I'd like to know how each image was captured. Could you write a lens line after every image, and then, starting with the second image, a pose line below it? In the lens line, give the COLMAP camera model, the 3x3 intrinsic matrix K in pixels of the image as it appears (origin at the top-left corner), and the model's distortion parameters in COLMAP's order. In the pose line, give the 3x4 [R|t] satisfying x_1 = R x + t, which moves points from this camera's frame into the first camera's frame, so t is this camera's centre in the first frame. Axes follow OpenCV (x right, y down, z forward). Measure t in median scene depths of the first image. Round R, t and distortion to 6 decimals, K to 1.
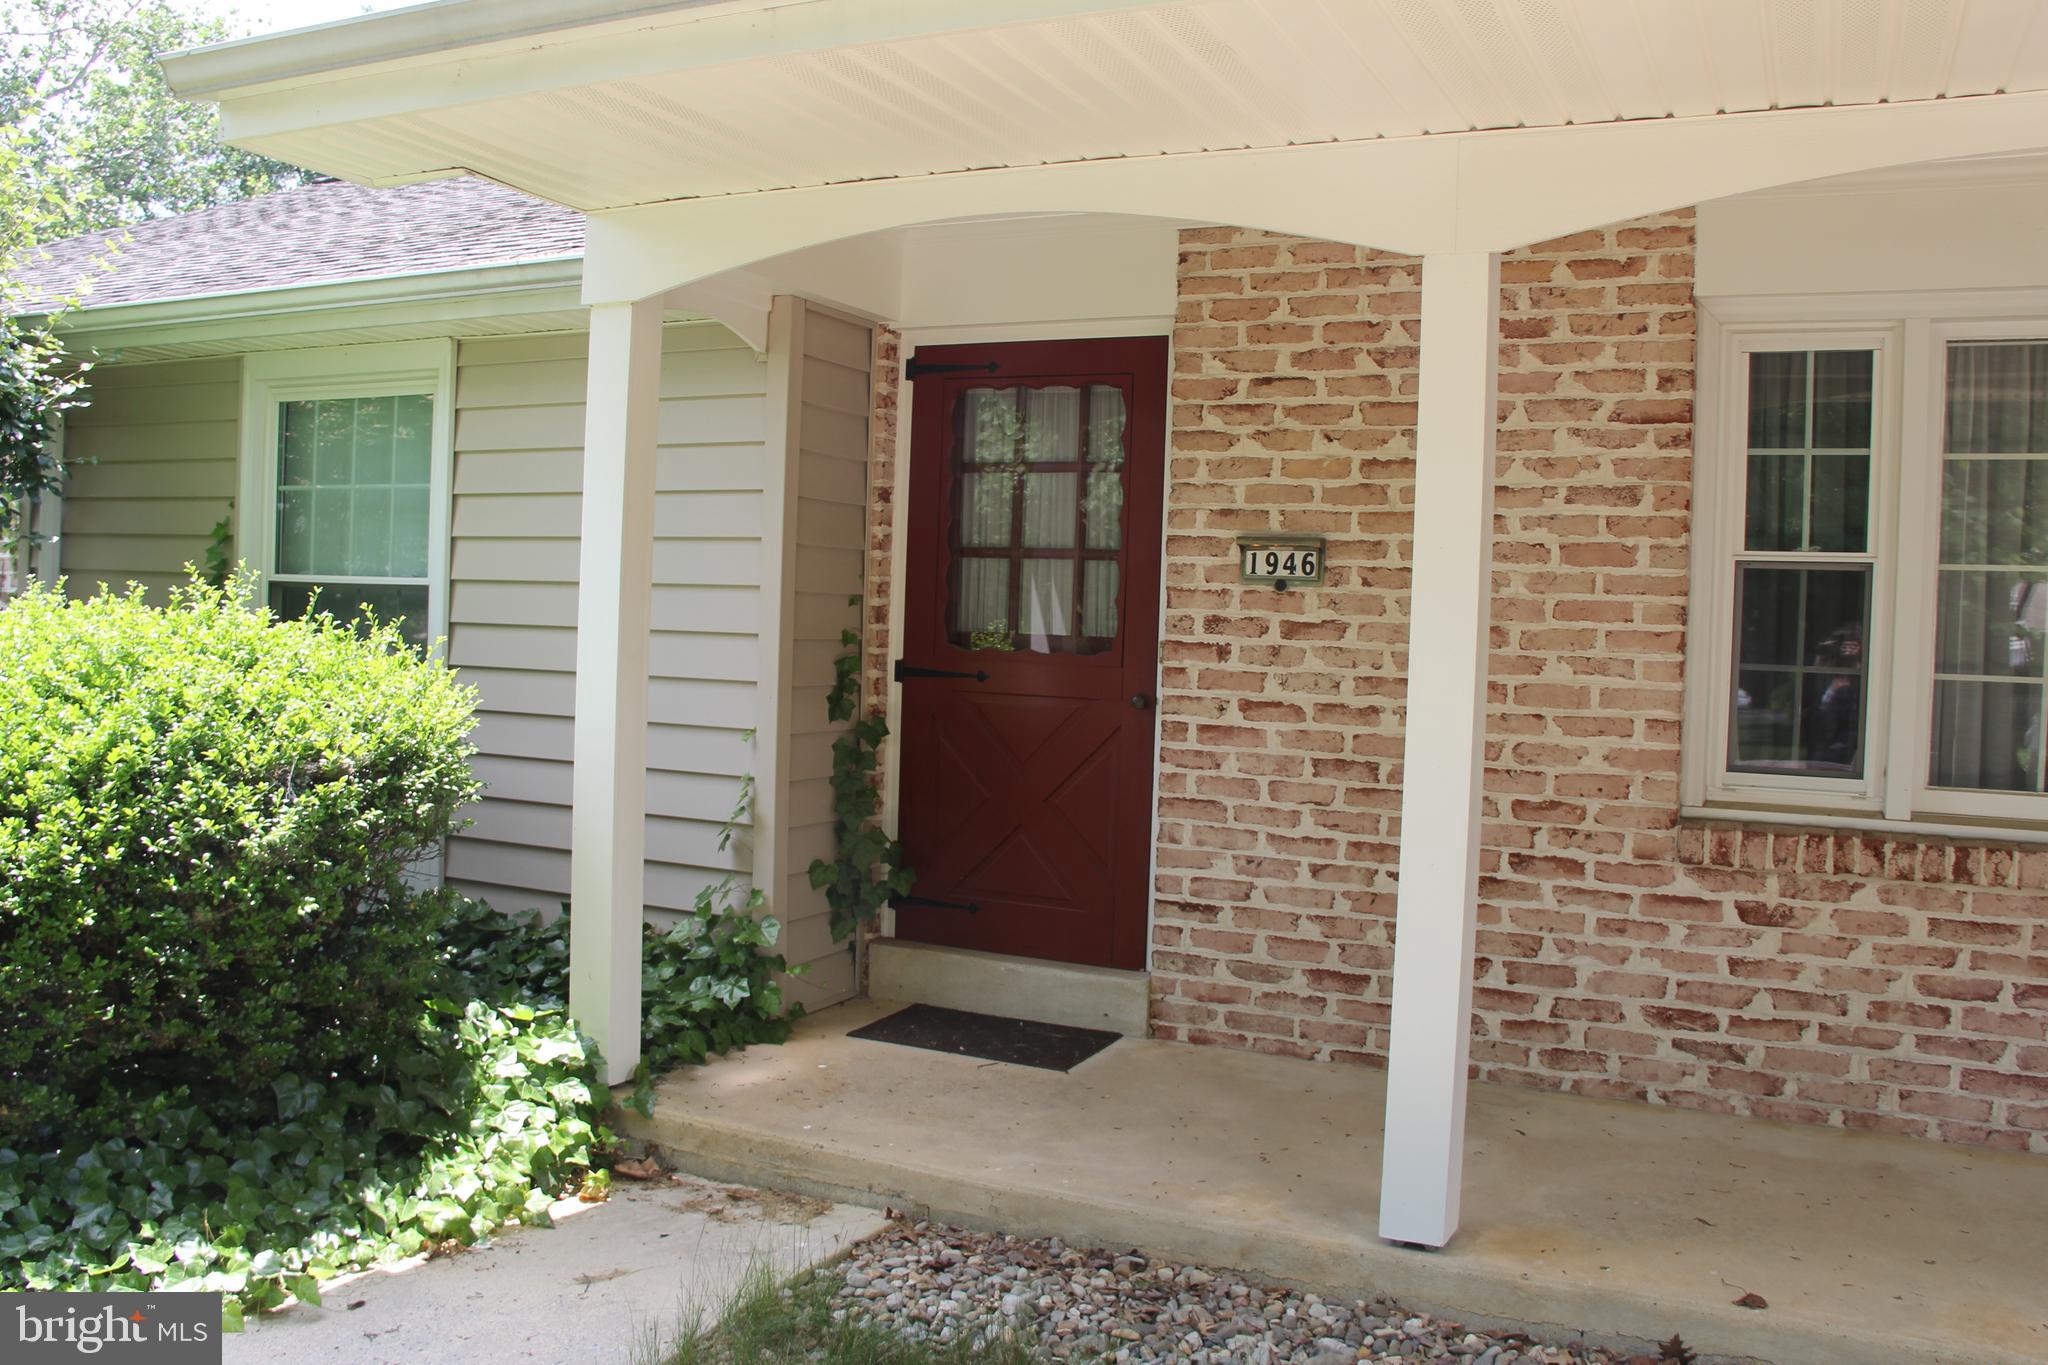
lens RADIAL K [[1753.8, 0, 1024.0], [0, 1753.8, 682.5], [0, 0, 1]] dist [-0.173599, 0.096397]
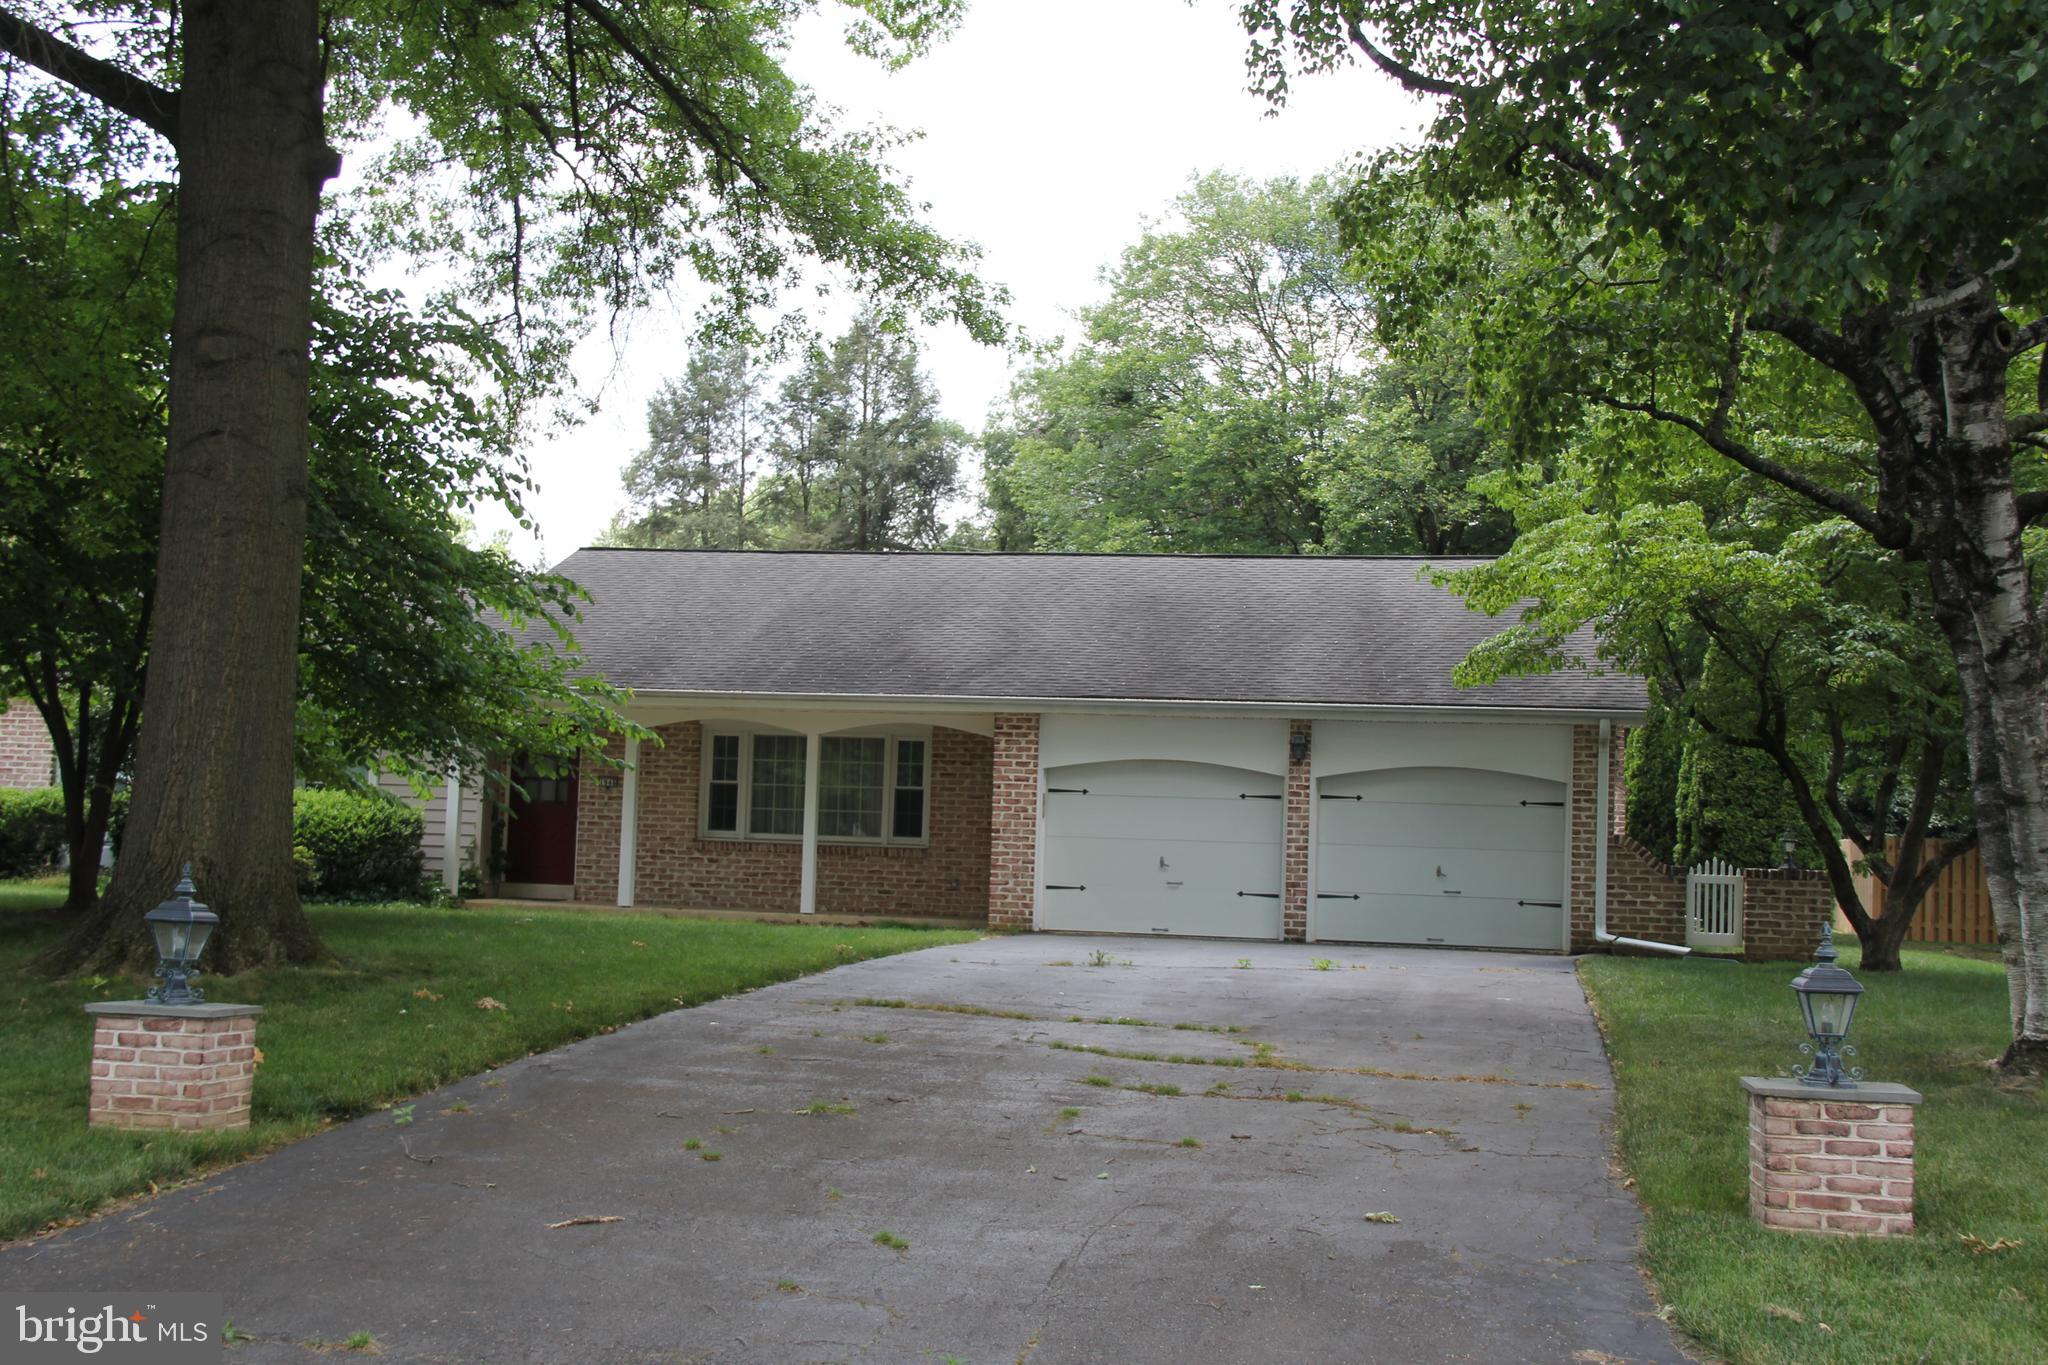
lens RADIAL K [[2465.2, 0, 1024.0], [0, 2465.2, 682.5], [0, 0, 1]] dist [0.005870, 0.010749]
pose [[0.969034, 0.020100, 0.246109, -0.370364], [0.004980, 0.994888, -0.100864, 0.315321], [-0.246878, 0.098966, 0.963980, -5.322196]]
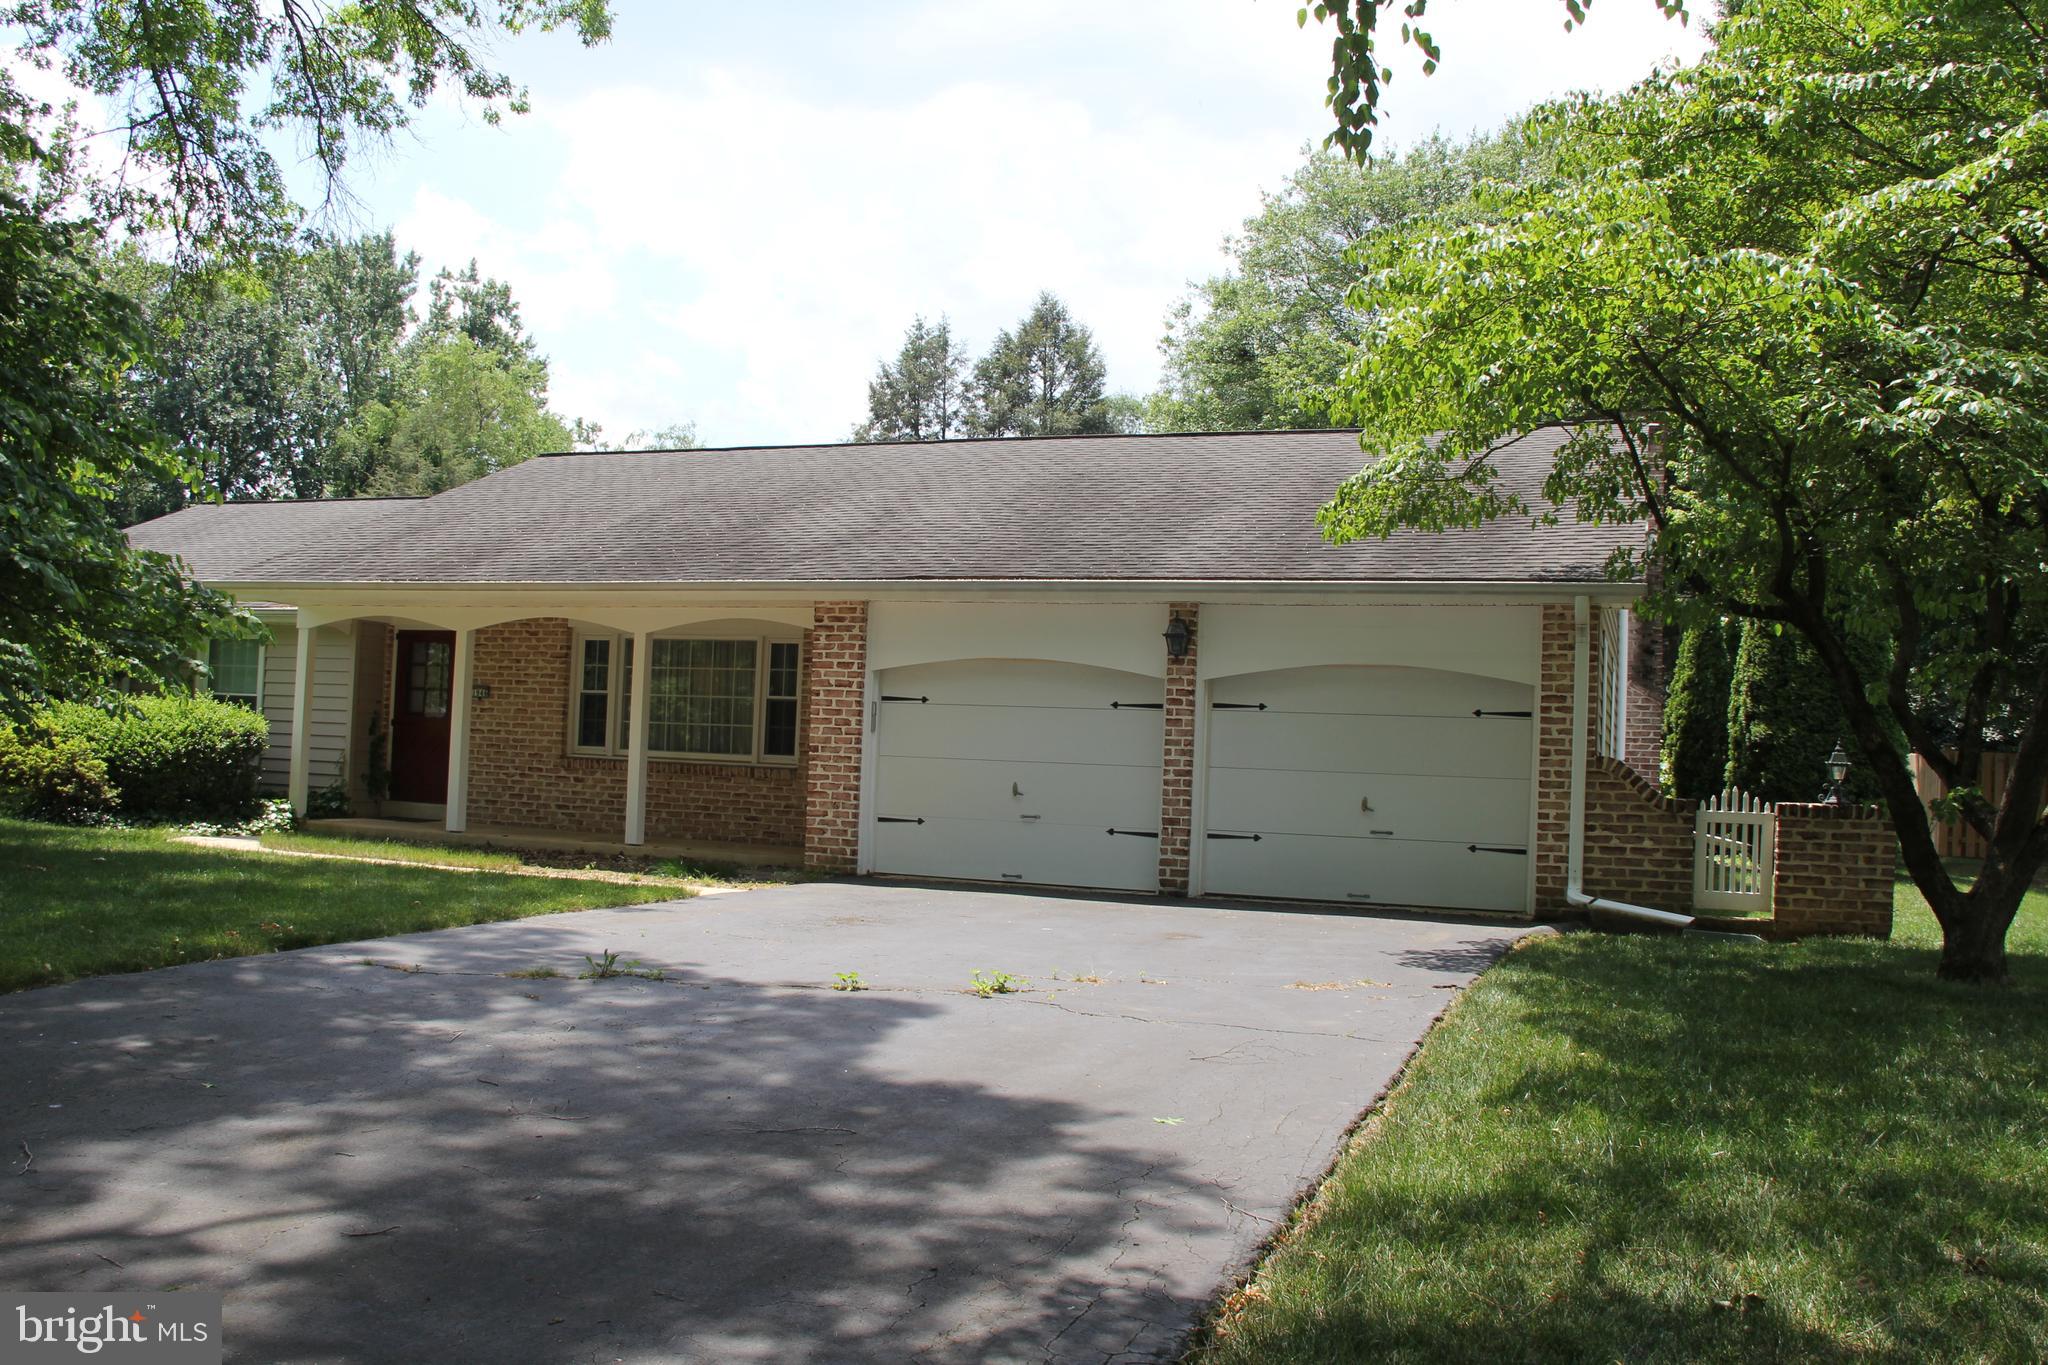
lens RADIAL K [[1753.8, 0, 1024.0], [0, 1753.8, 682.5], [0, 0, 1]] dist [-0.173599, 0.096397]
pose [[0.996157, 0.010970, 0.086893, 1.072900], [-0.004331, 0.997080, -0.076238, 0.204882], [-0.087475, 0.075569, 0.993296, -3.047288]]
